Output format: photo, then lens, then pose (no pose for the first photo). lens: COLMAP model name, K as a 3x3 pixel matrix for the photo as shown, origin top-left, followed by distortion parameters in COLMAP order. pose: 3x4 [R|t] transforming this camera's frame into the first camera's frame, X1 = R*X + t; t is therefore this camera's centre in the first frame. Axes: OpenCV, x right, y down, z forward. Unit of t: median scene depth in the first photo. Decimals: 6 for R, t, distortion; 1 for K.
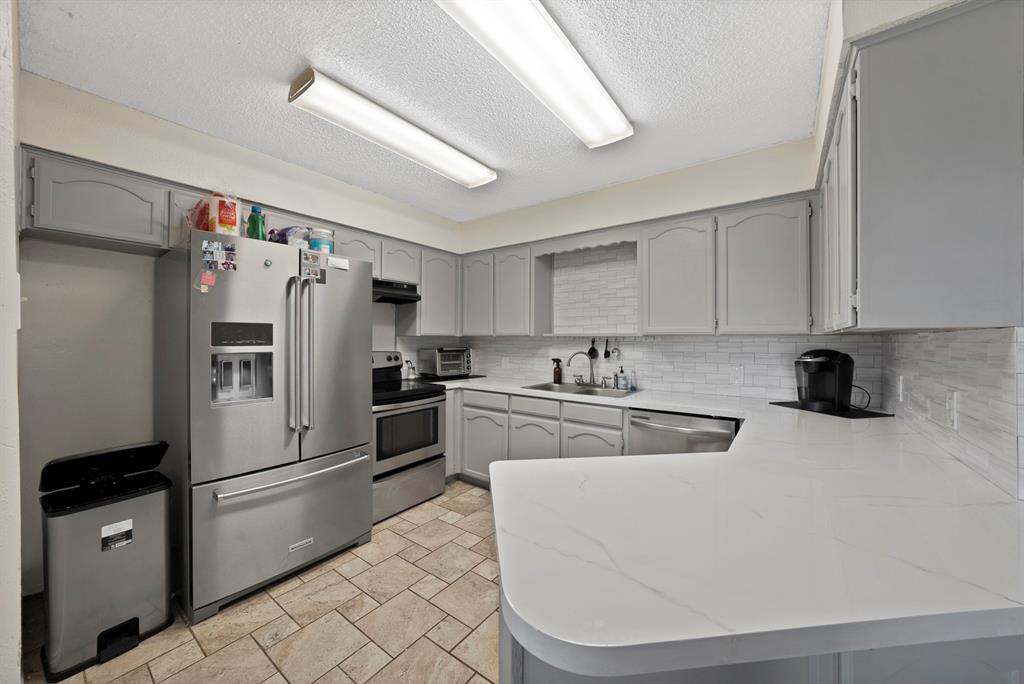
lens RADIAL K [[369.6, 0, 507.4], [0, 369.6, 337.4], [0, 0, 1]] dist [-0.017396, 0.001646]
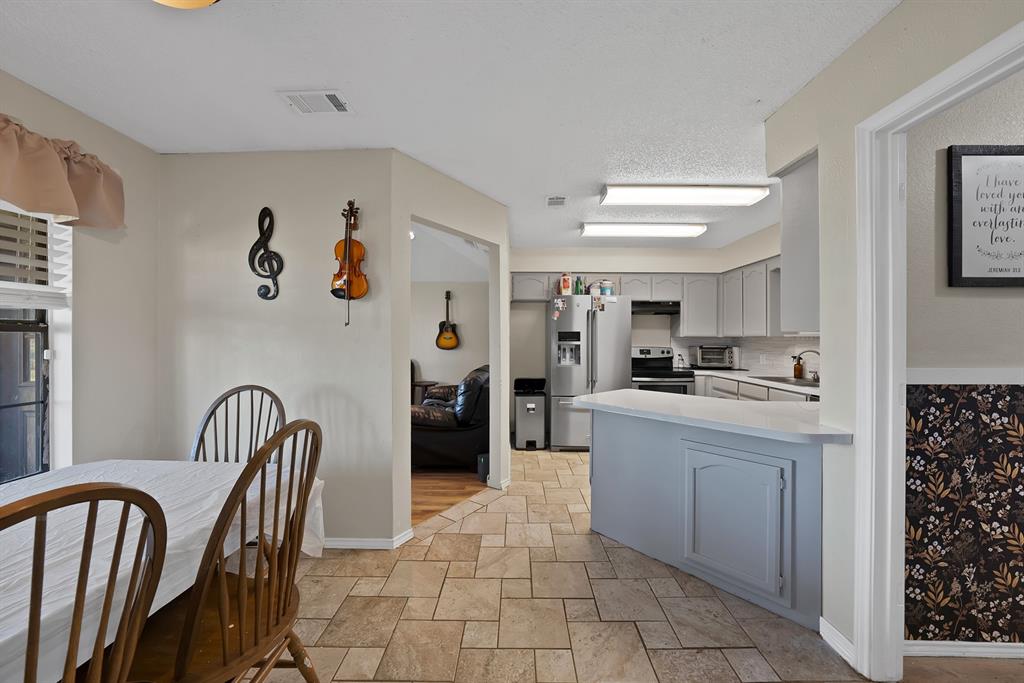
lens RADIAL K [[369.6, 0, 507.8], [0, 369.6, 336.2], [0, 0, 1]] dist [-0.017396, 0.001646]
pose [[0.585052, -0.003578, -0.810988, 0.581929], [0.000478, 0.999992, -0.004067, -0.000418], [0.810995, 0.001992, 0.585049, -0.420510]]
